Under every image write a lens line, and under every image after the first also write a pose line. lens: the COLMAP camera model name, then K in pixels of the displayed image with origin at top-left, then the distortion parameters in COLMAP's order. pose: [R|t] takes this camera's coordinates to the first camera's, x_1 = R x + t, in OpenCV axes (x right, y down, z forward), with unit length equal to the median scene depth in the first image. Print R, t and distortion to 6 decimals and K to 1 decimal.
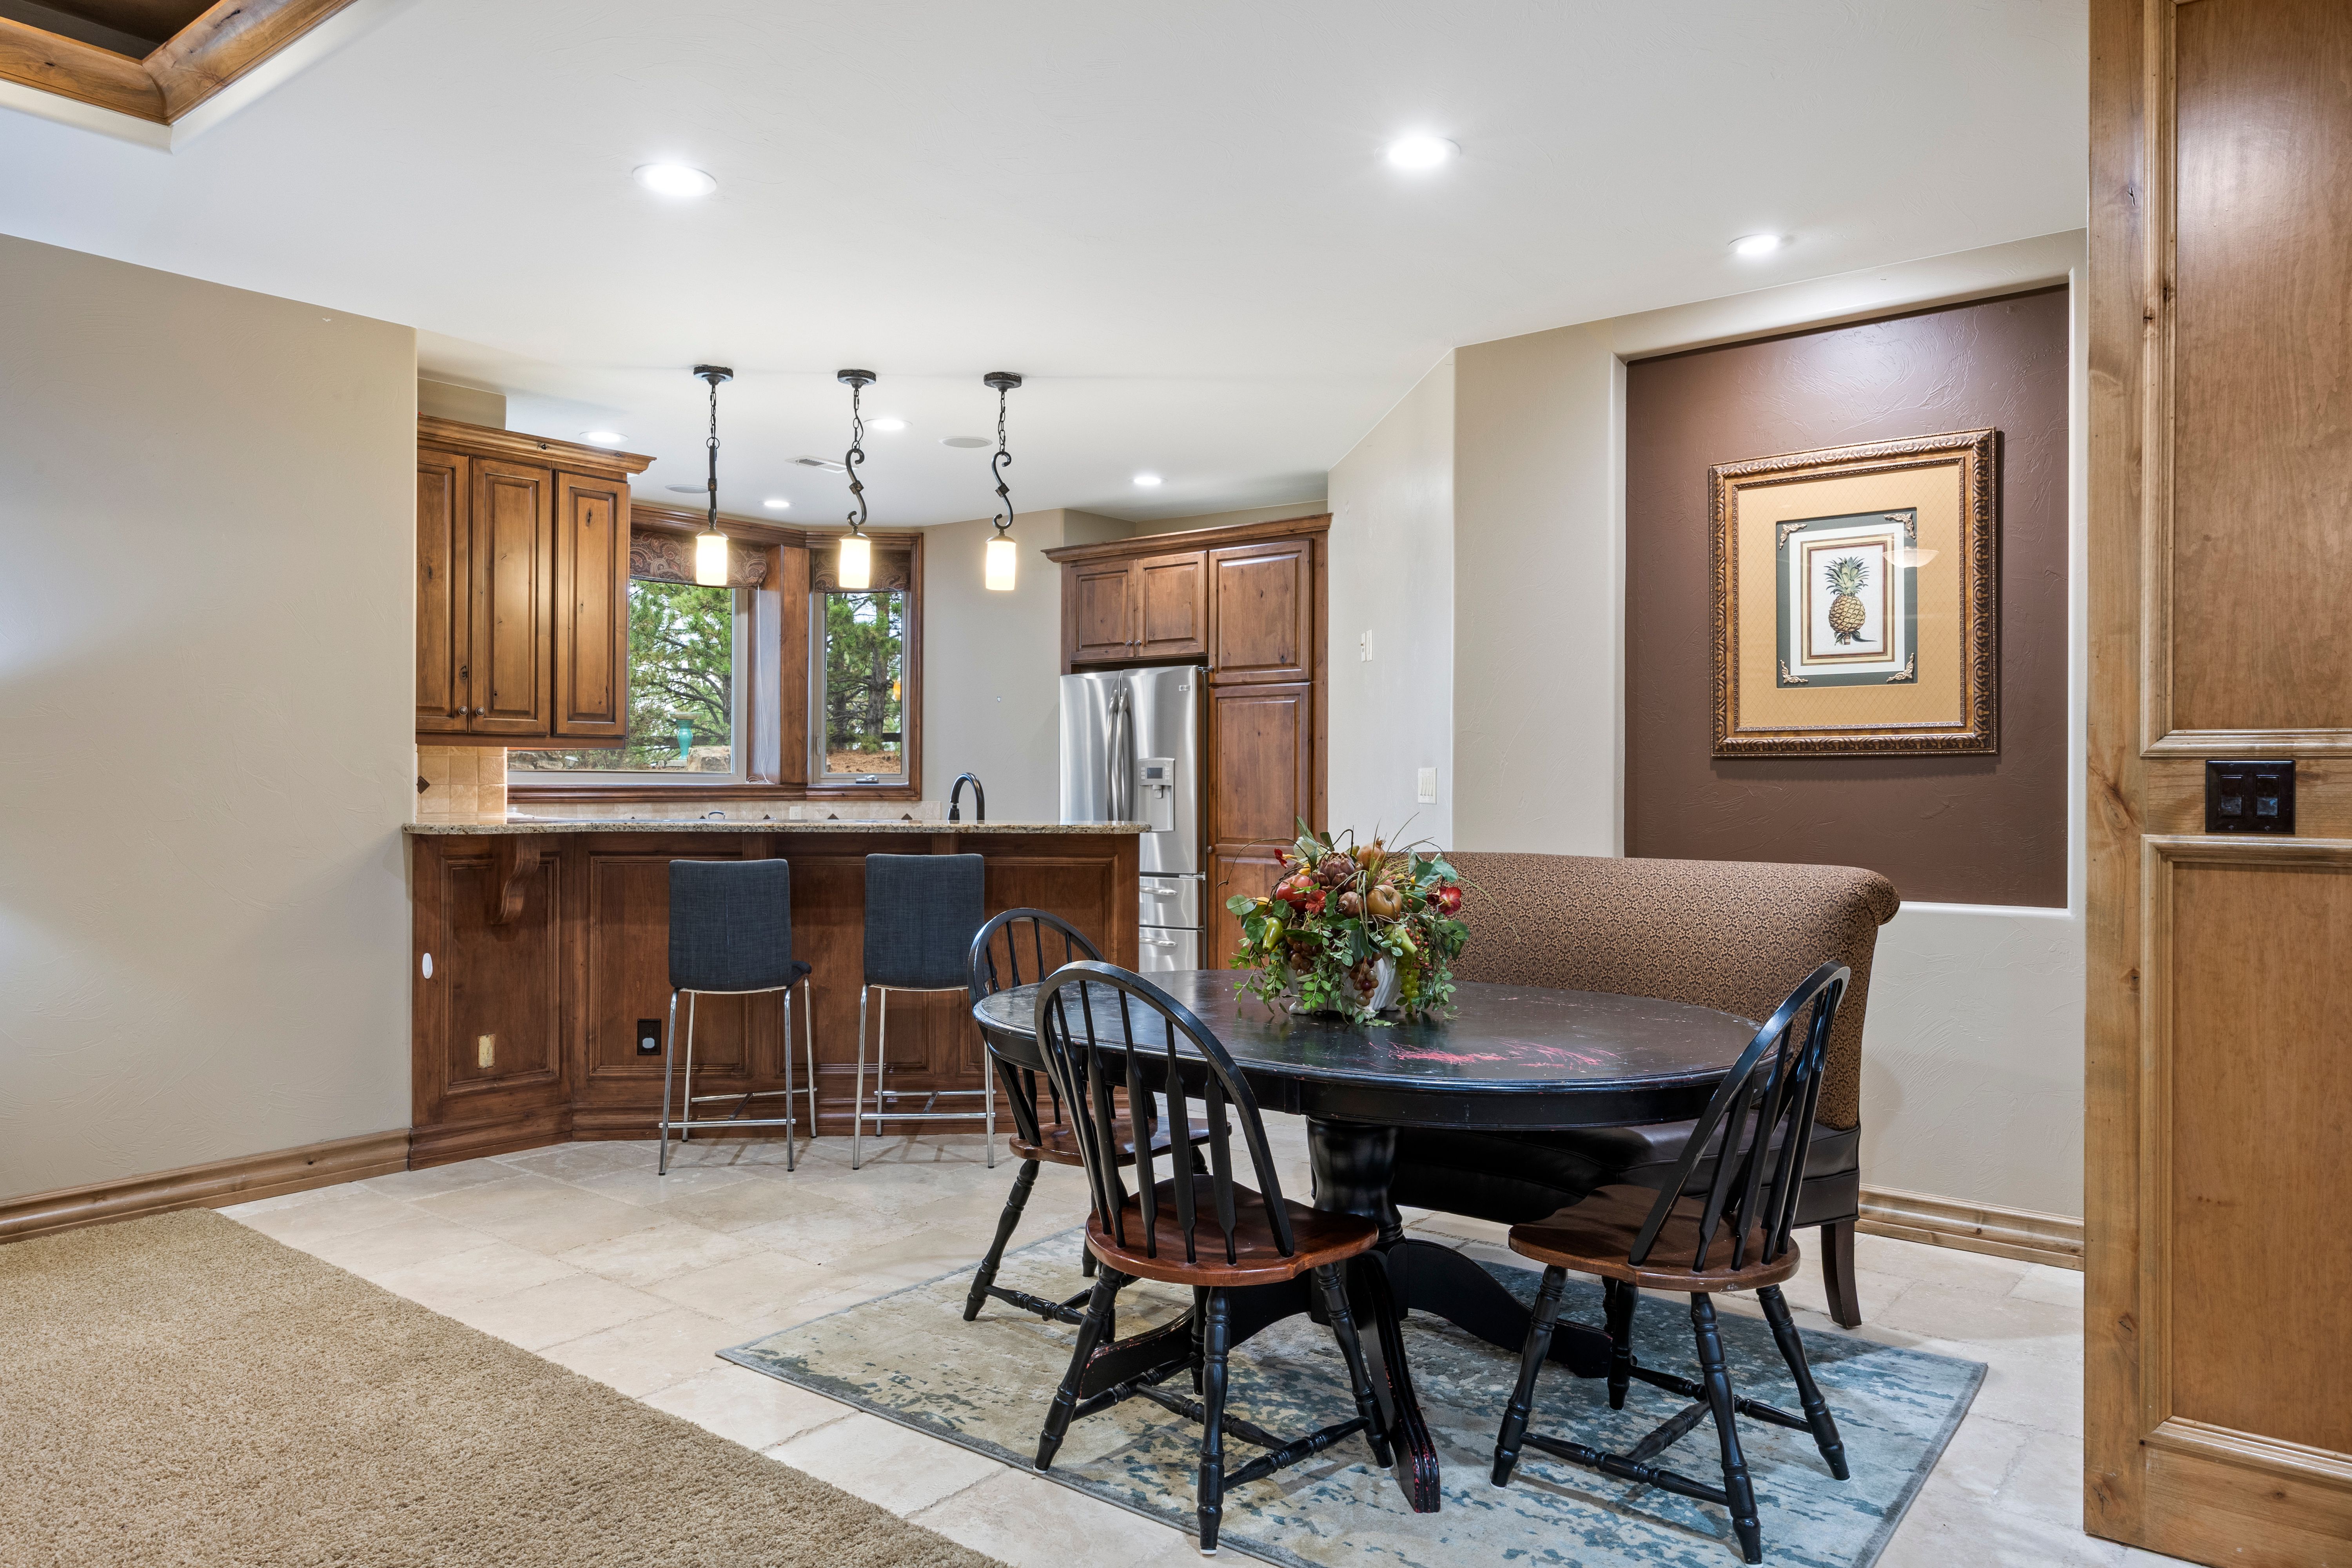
lens RADIAL K [[1574.7, 0, 1175.1], [0, 1574.7, 778.3], [0, 0, 1]] dist [-0.003688, -0.003589]
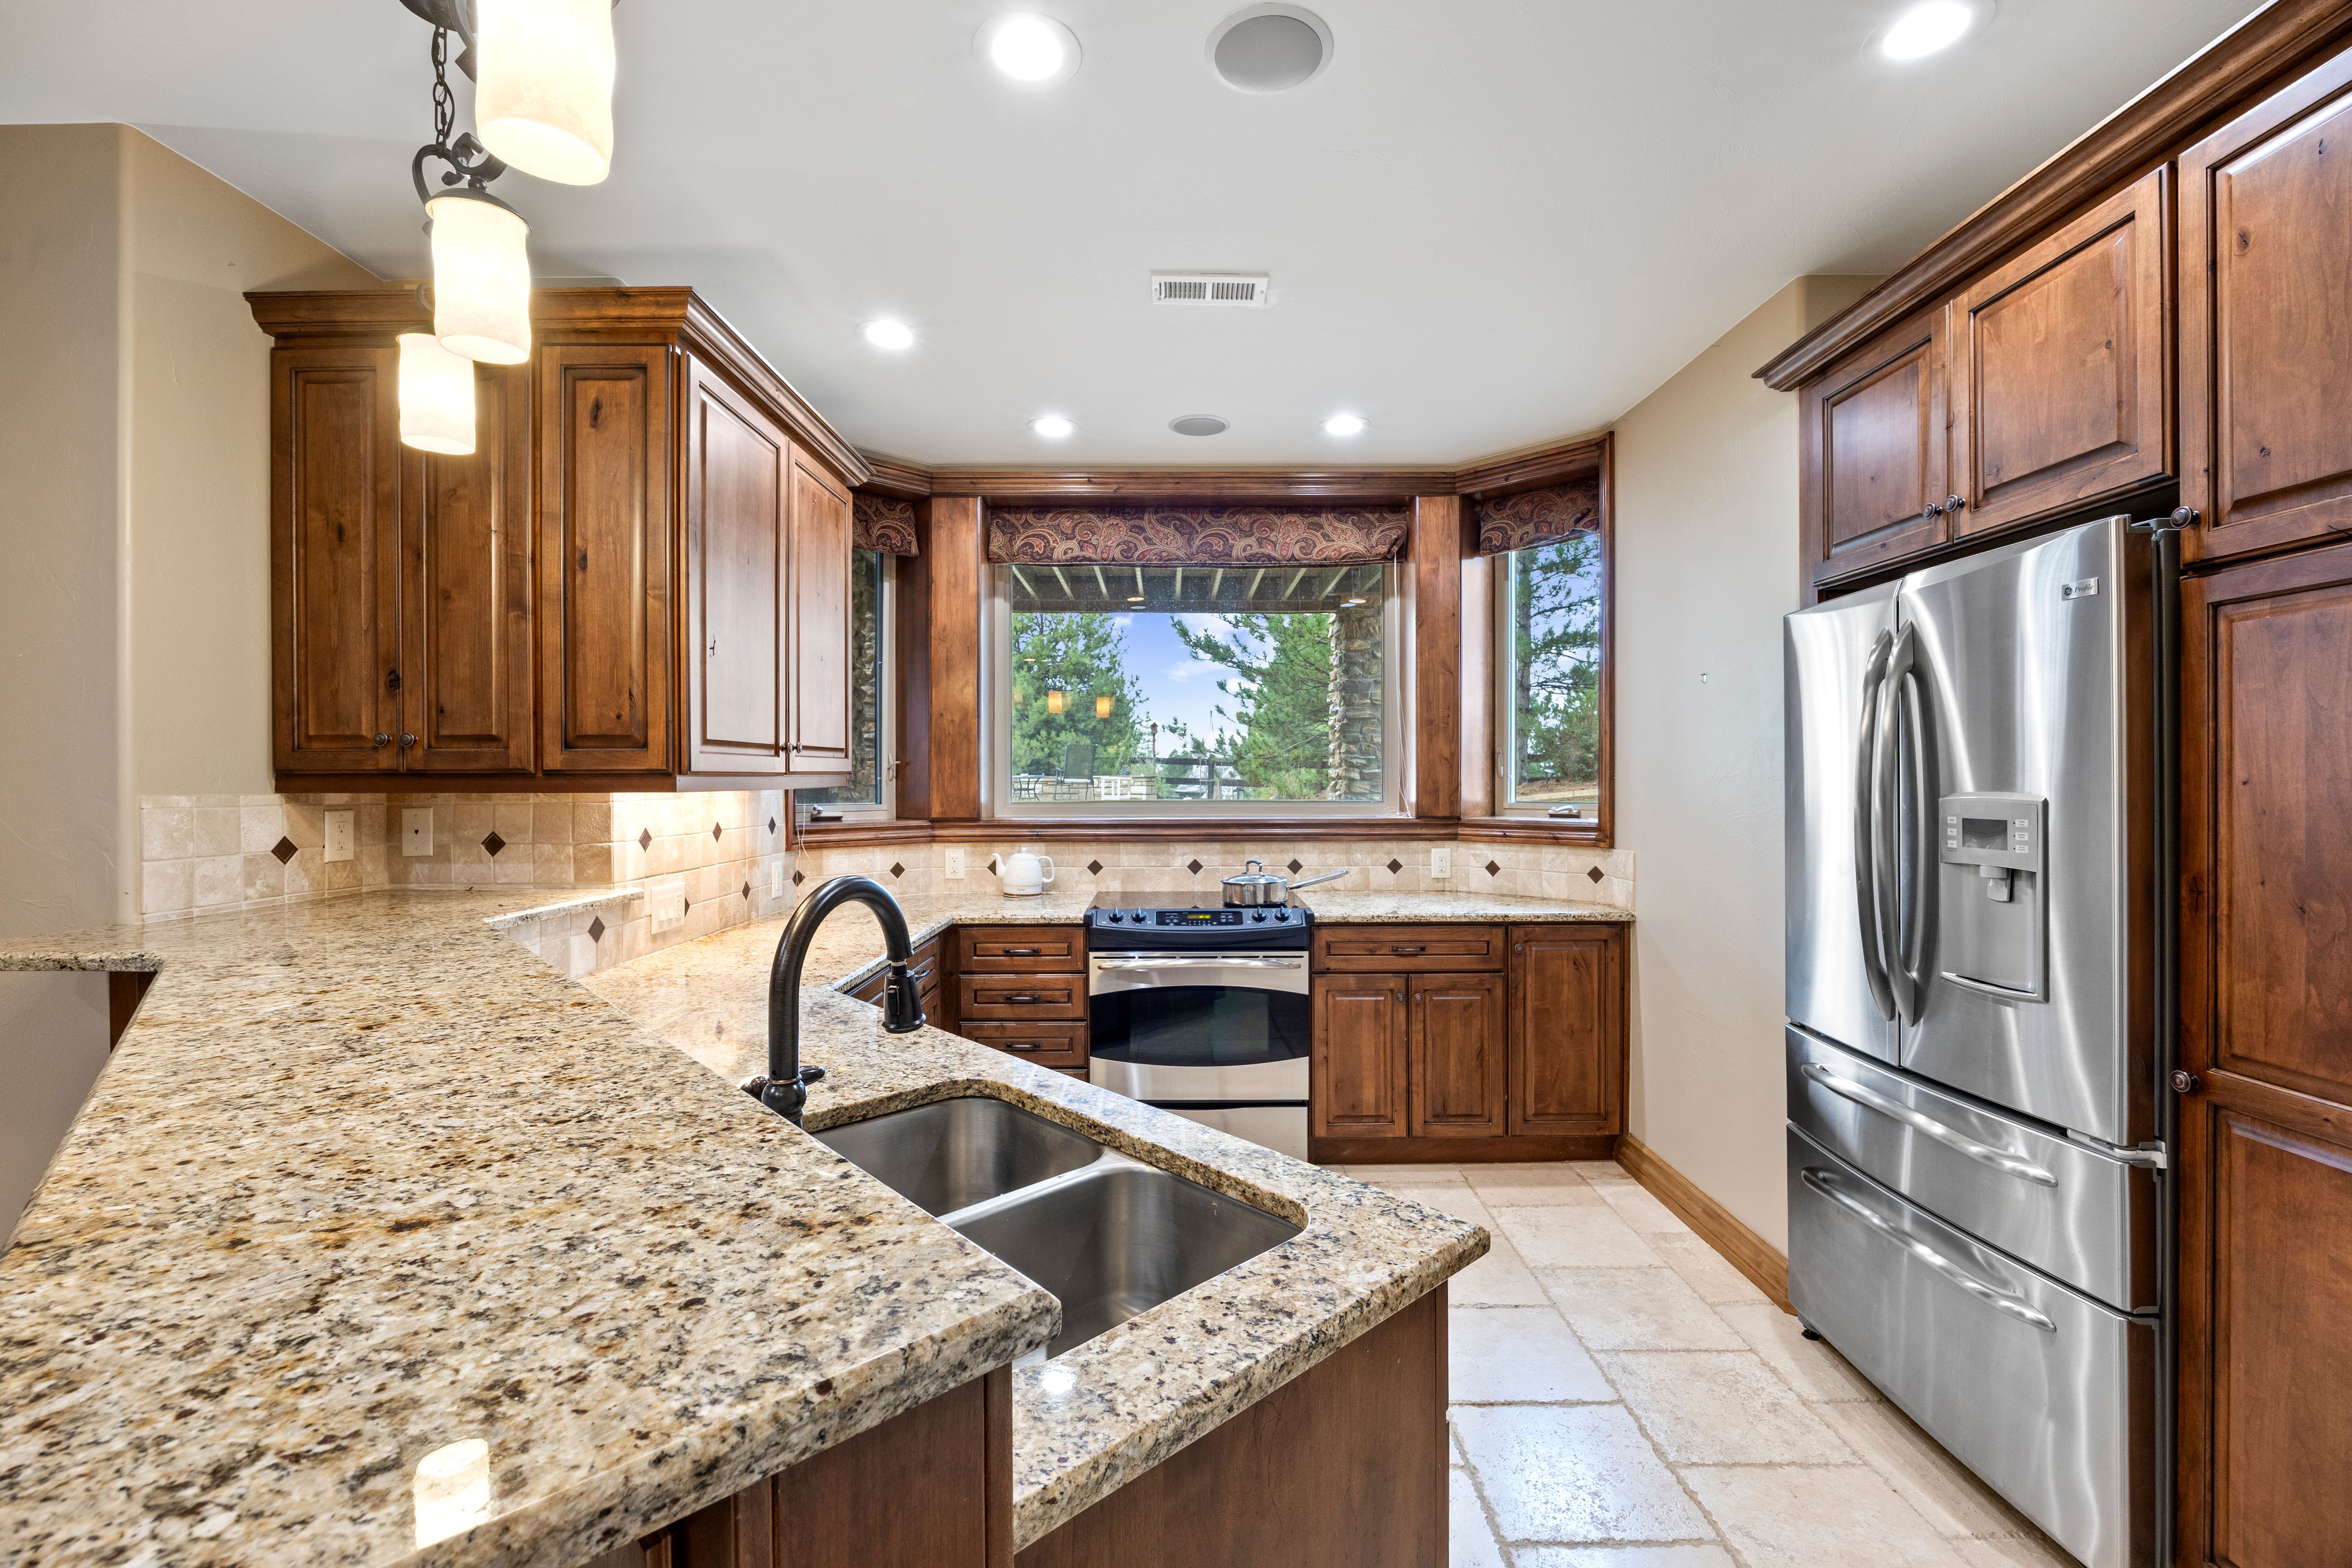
lens RADIAL K [[987.6, 0, 1182.5], [0, 987.6, 782.2], [0, 0, 1]] dist [-0.010704, 0.000073]
pose [[0.630228, -0.002208, -0.776407, 0.065638], [0.006367, 0.999977, 0.002324, -0.023721], [0.776384, -0.006409, 0.630227, 0.979156]]
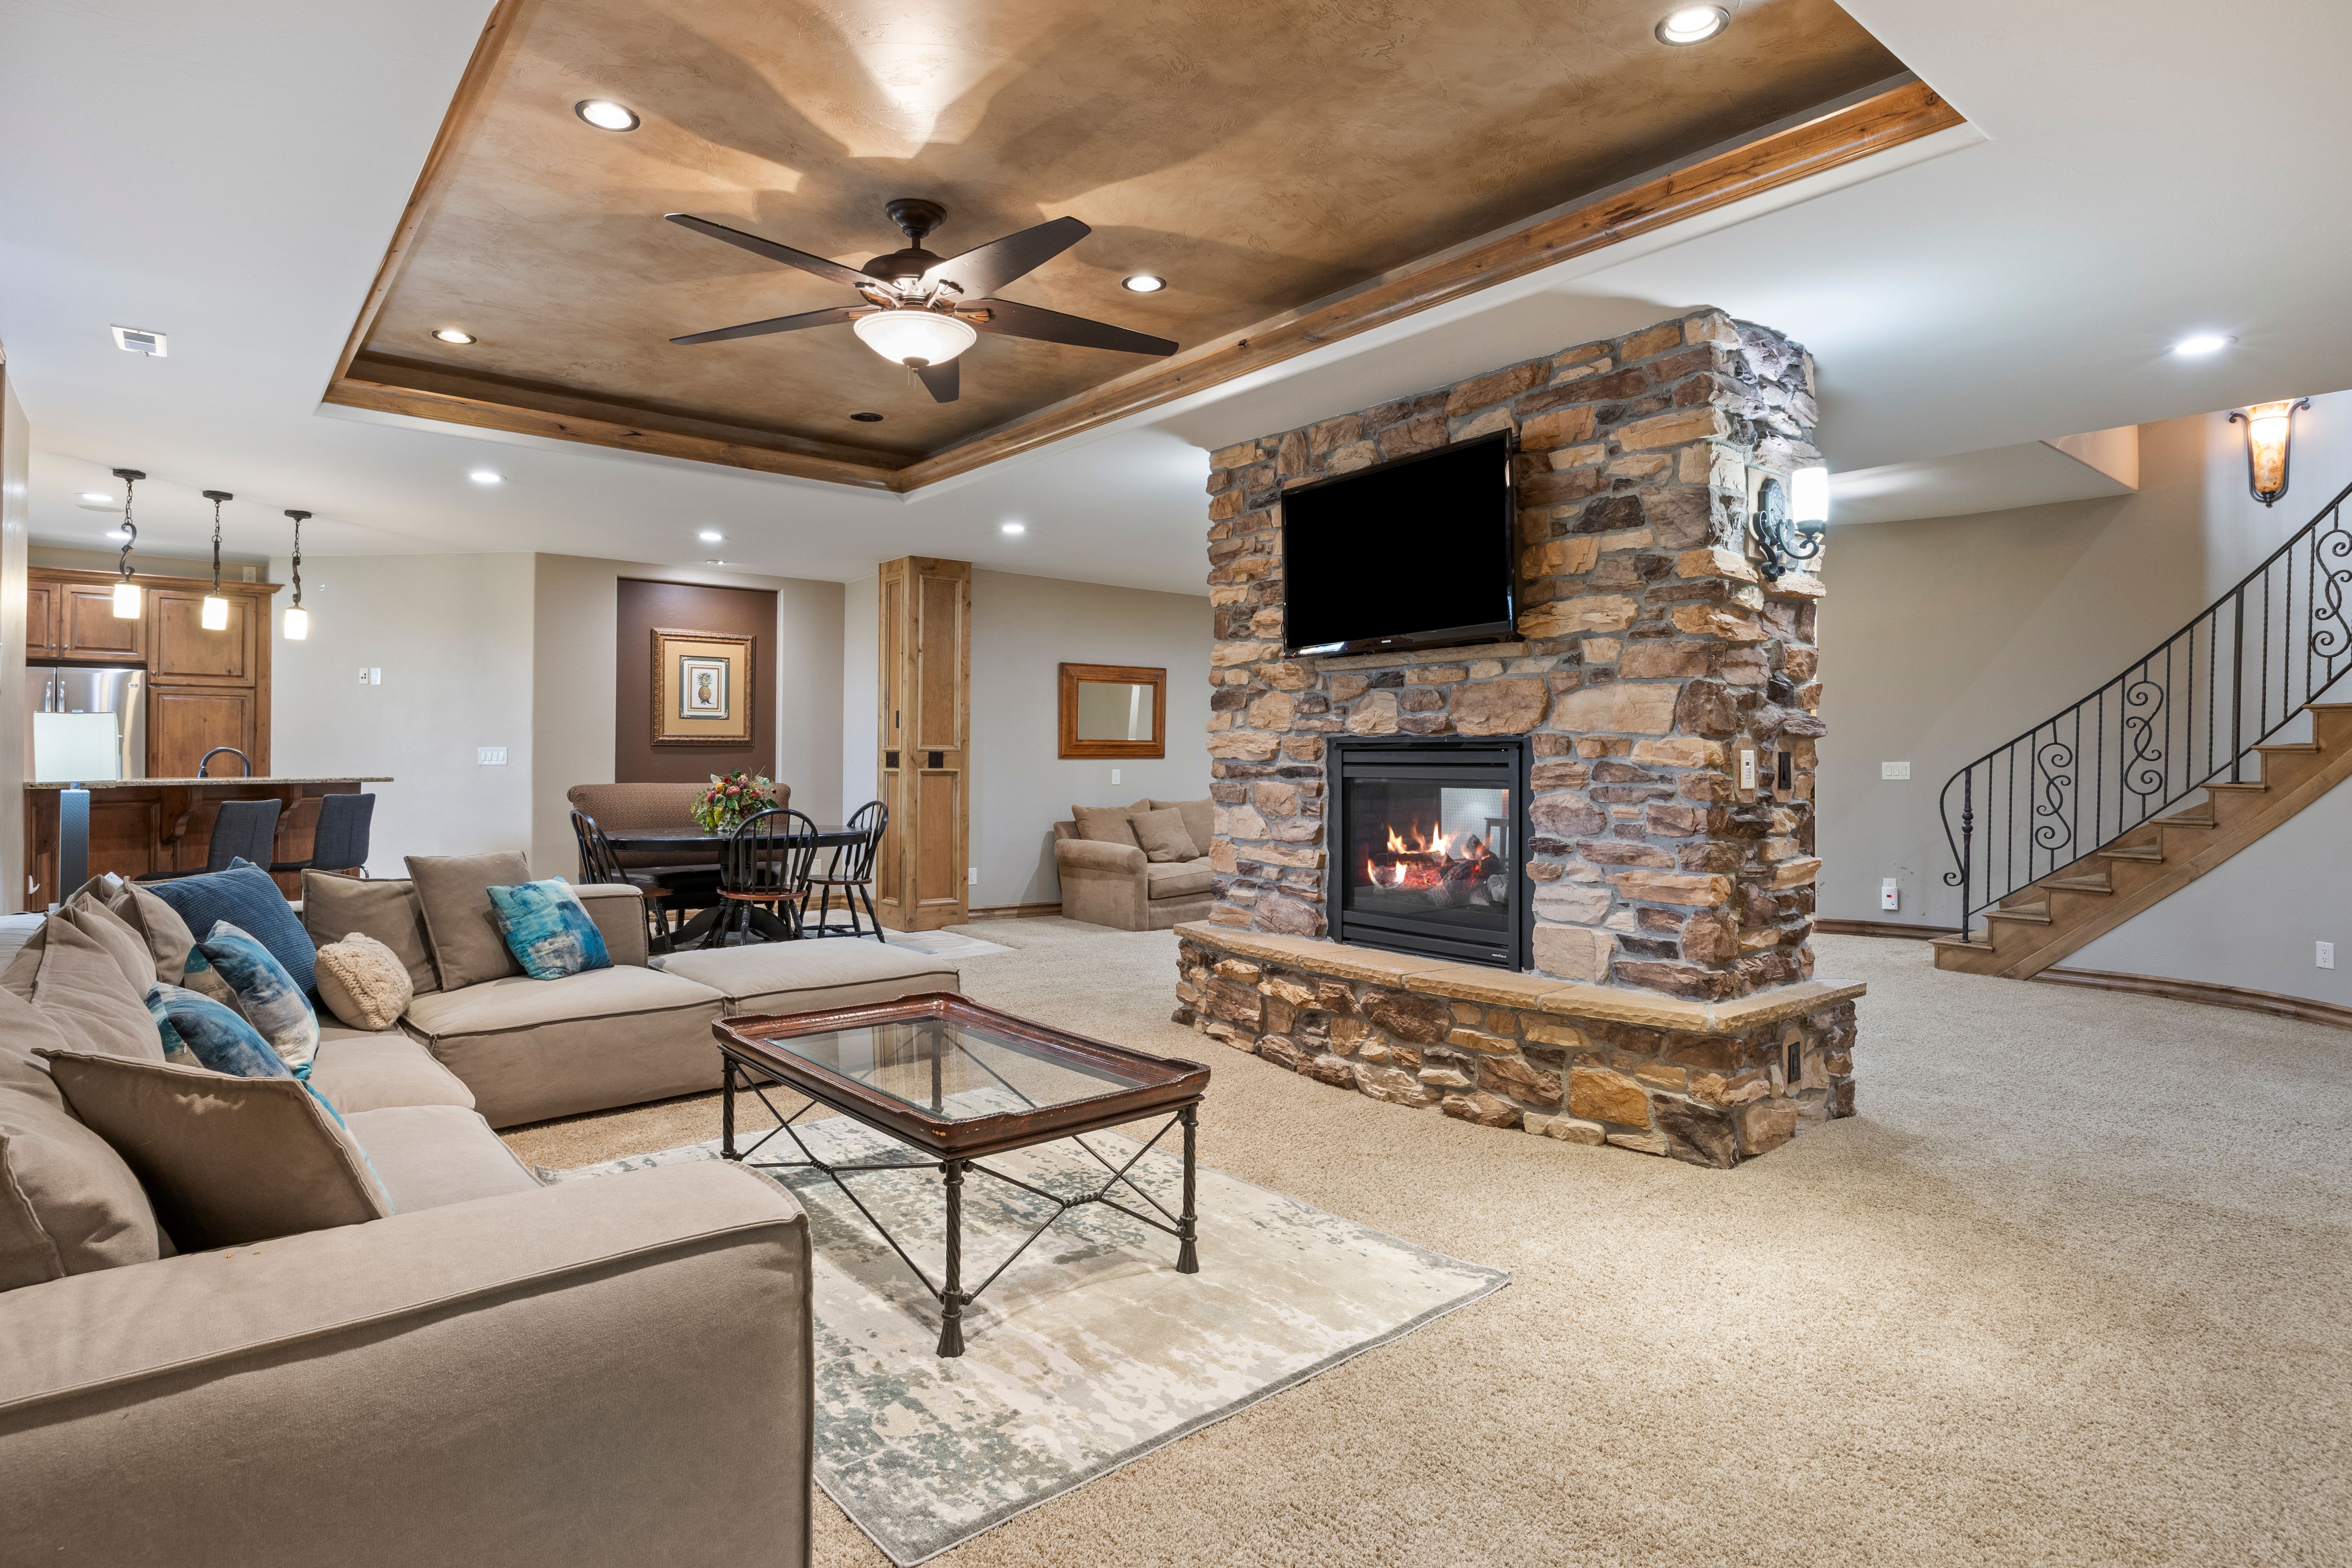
lens RADIAL K [[1253.8, 0, 1176.5], [0, 1253.8, 756.8], [0, 0, 1]] dist [-0.004872, -0.001082]
pose [[0.200028, -0.001421, 0.979789, -1.223447], [-0.008421, 0.999960, 0.003169, -0.006474], [-0.979754, -0.008885, 0.200008, -0.187060]]
